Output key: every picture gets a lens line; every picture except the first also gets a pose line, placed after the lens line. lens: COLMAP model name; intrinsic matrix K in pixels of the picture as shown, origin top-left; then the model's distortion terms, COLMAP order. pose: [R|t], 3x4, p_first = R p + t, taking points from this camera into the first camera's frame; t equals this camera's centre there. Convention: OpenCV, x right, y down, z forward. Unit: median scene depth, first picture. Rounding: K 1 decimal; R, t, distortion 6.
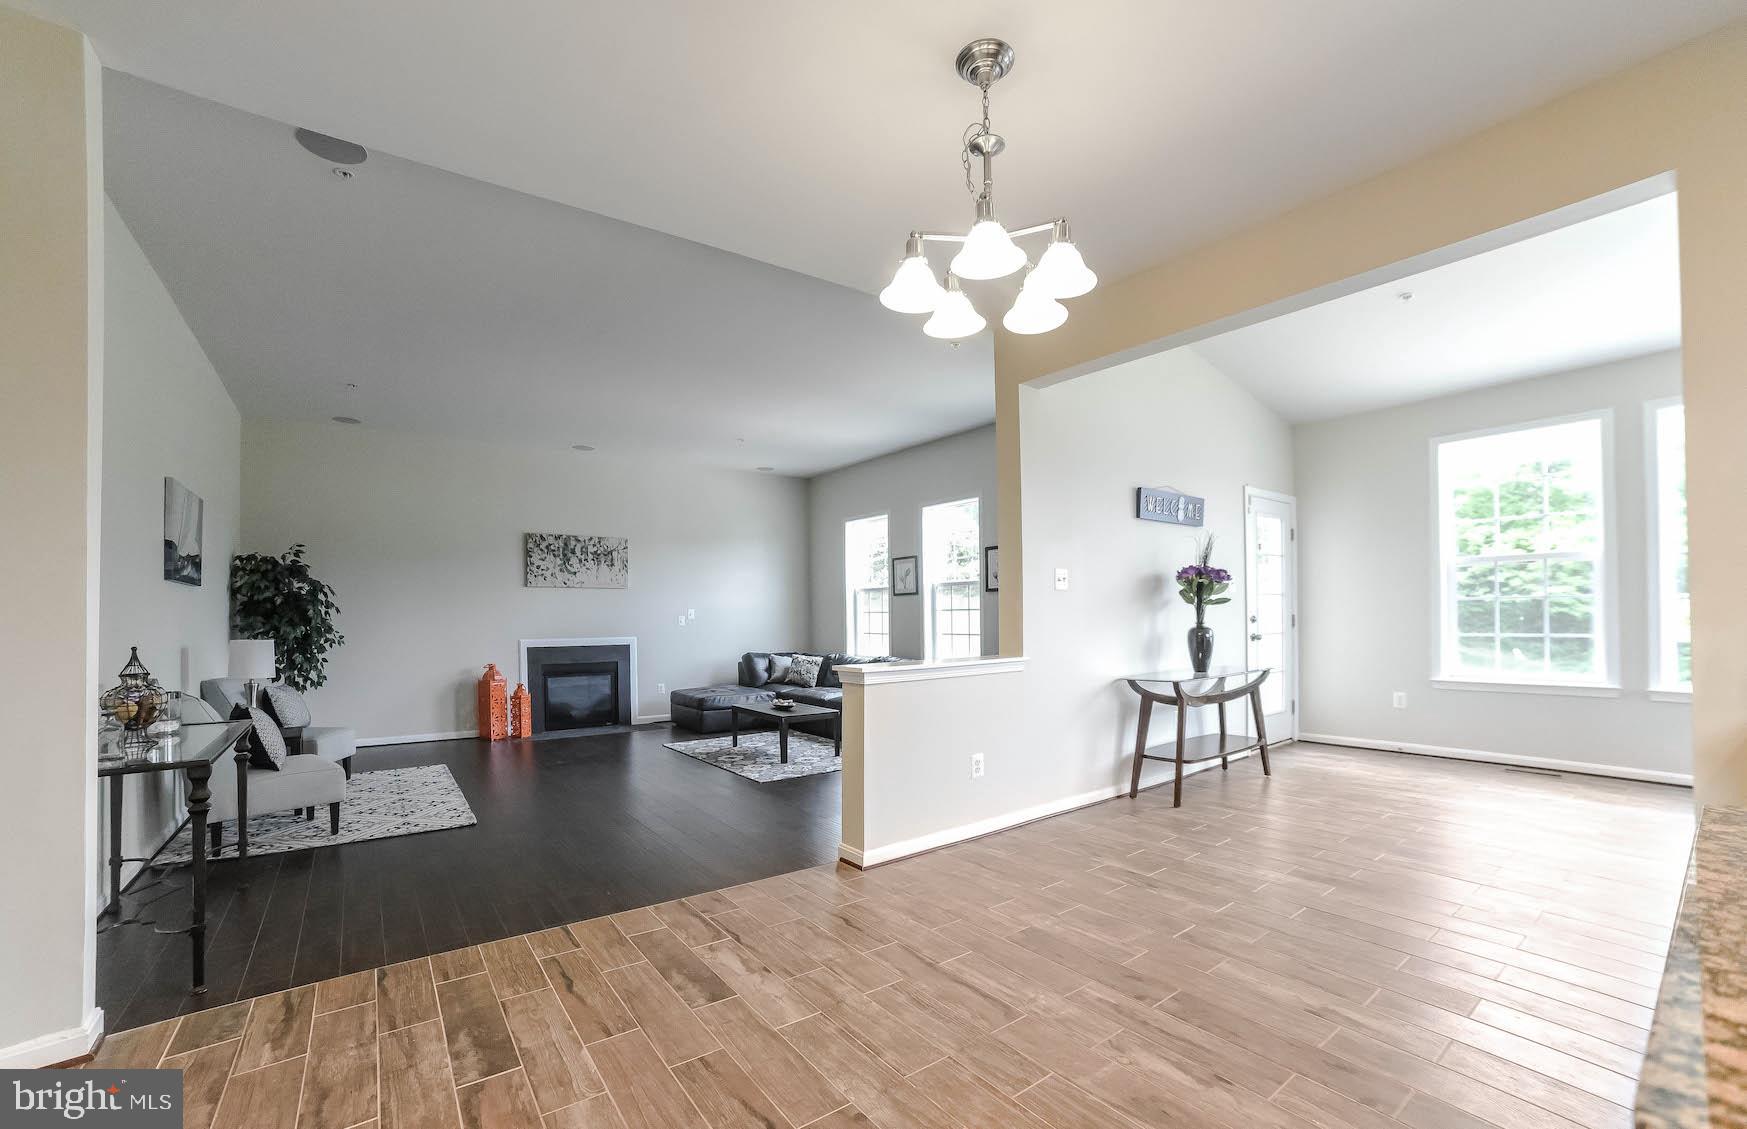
lens RADIAL K [[706.3, 0, 872.4], [0, 706.3, 609.2], [0, 0, 1]] dist [-0.032907, 0.000138]
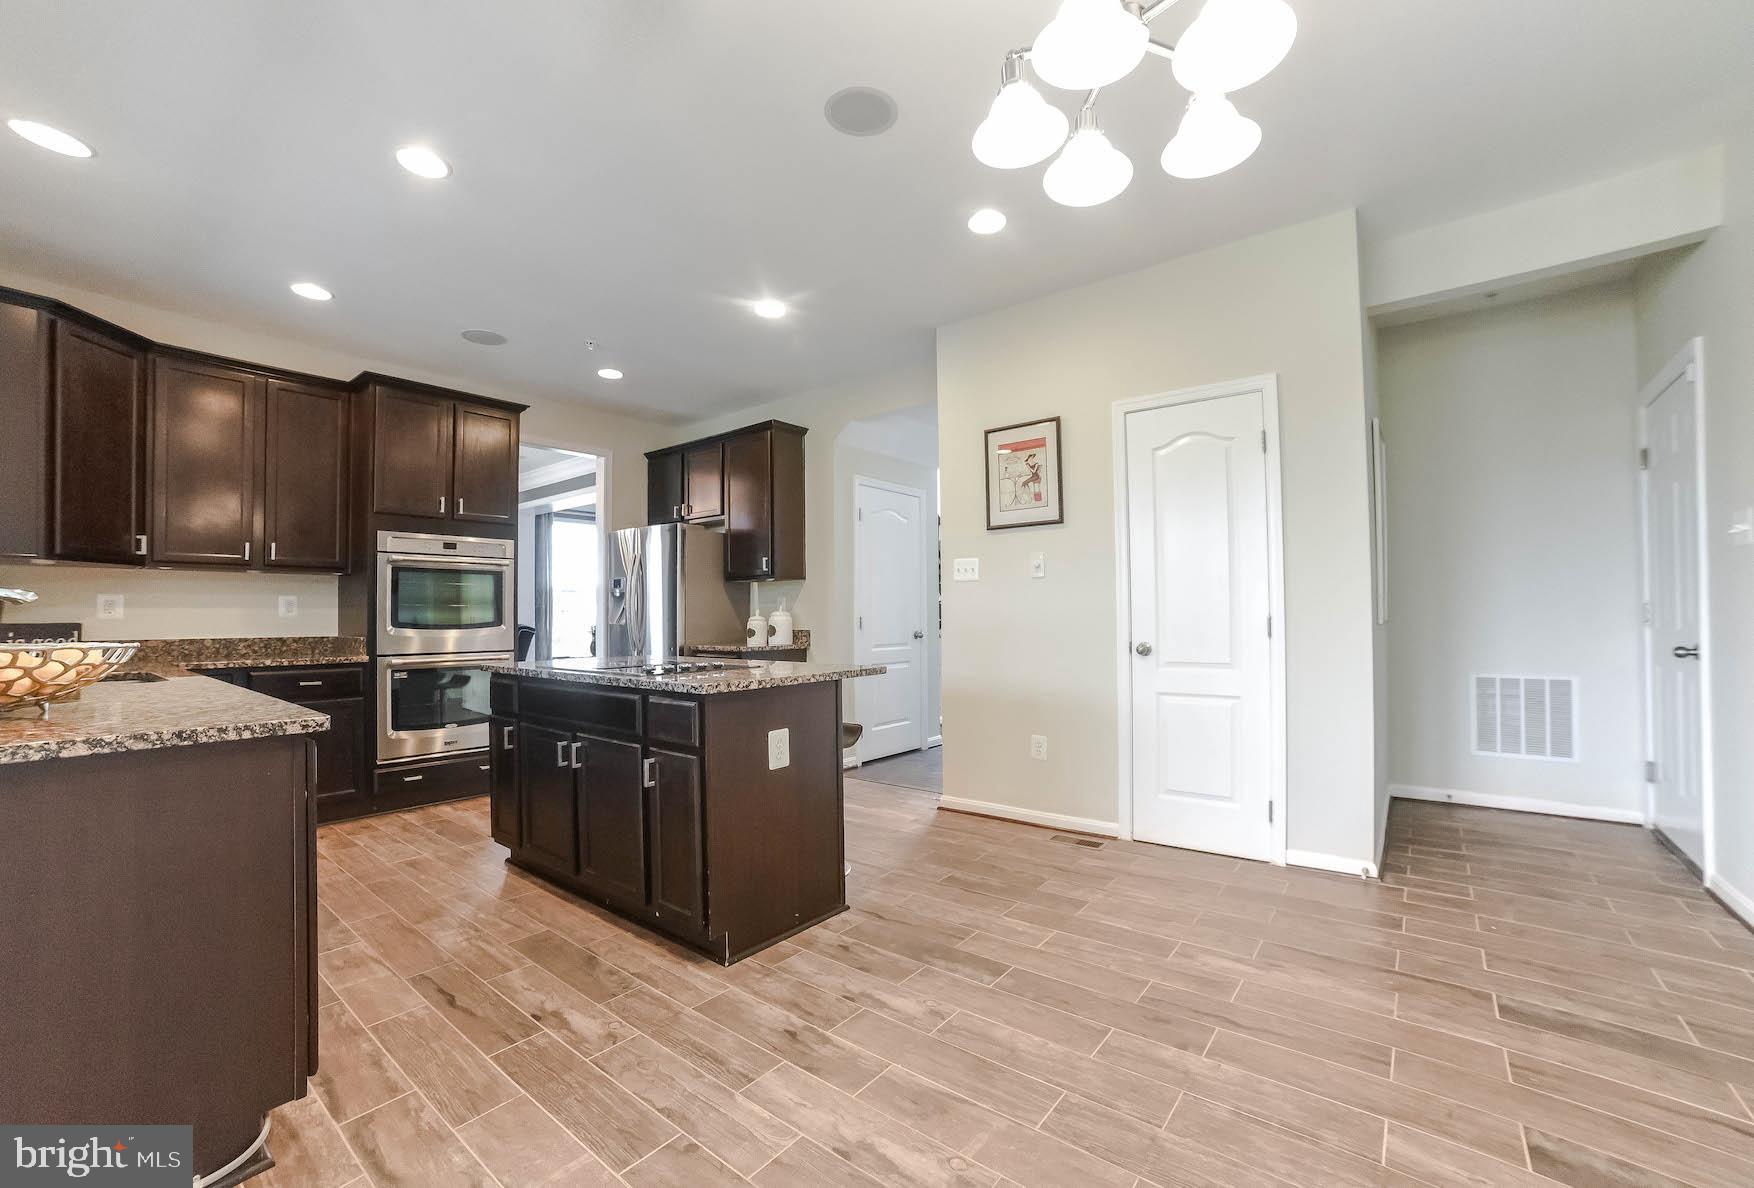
lens RADIAL K [[684.2, 0, 901.7], [0, 684.2, 620.4], [0, 0, 1]] dist [-0.046955, 0.000113]
pose [[-0.956691, 0.018273, -0.290532, 0.140480], [0.020280, 0.999787, -0.003897, 0.011941], [0.290399, -0.009620, -0.956857, 0.380738]]
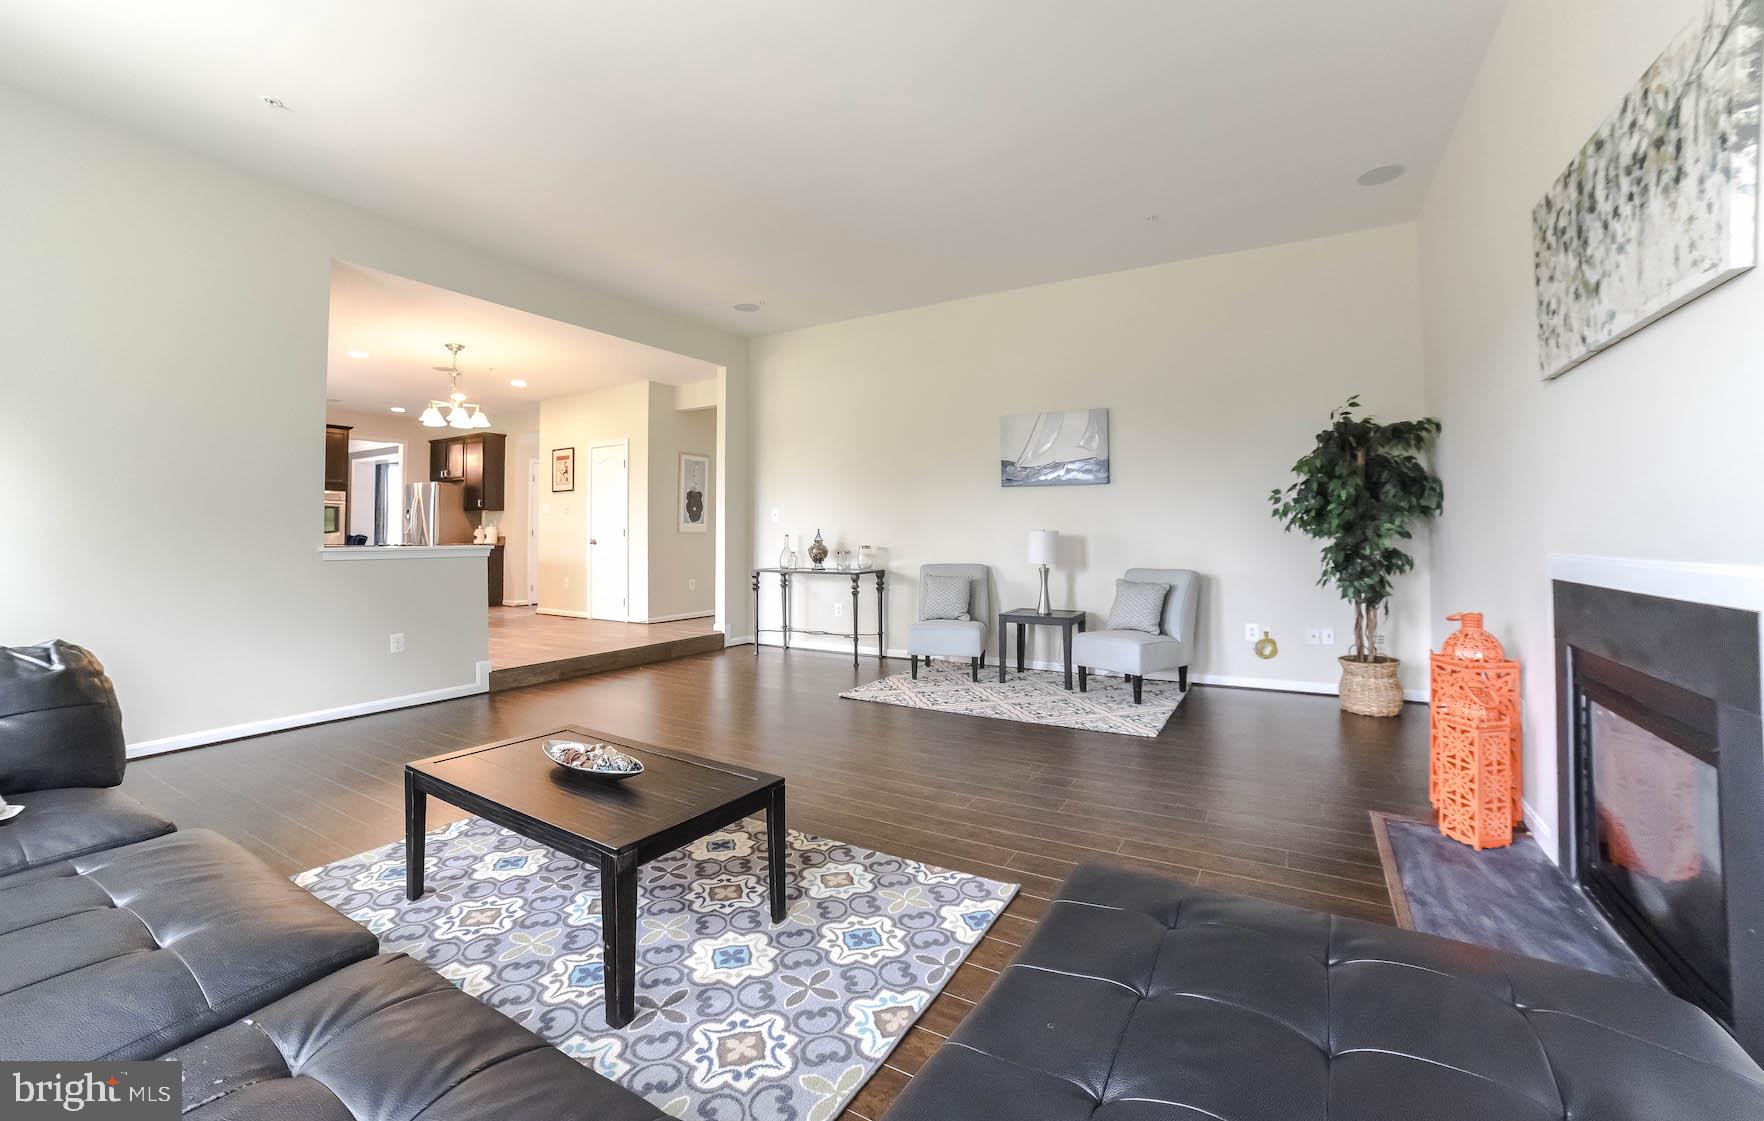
lens RADIAL K [[713.9, 0, 894.6], [0, 713.9, 531.6], [0, 0, 1]] dist [-0.097490, 0.035276]
pose [[-0.919003, 0.011515, -0.394082, -0.118765], [0.017016, 0.999800, -0.010469, 0.033645], [0.393882, -0.016326, -0.919016, 1.205271]]
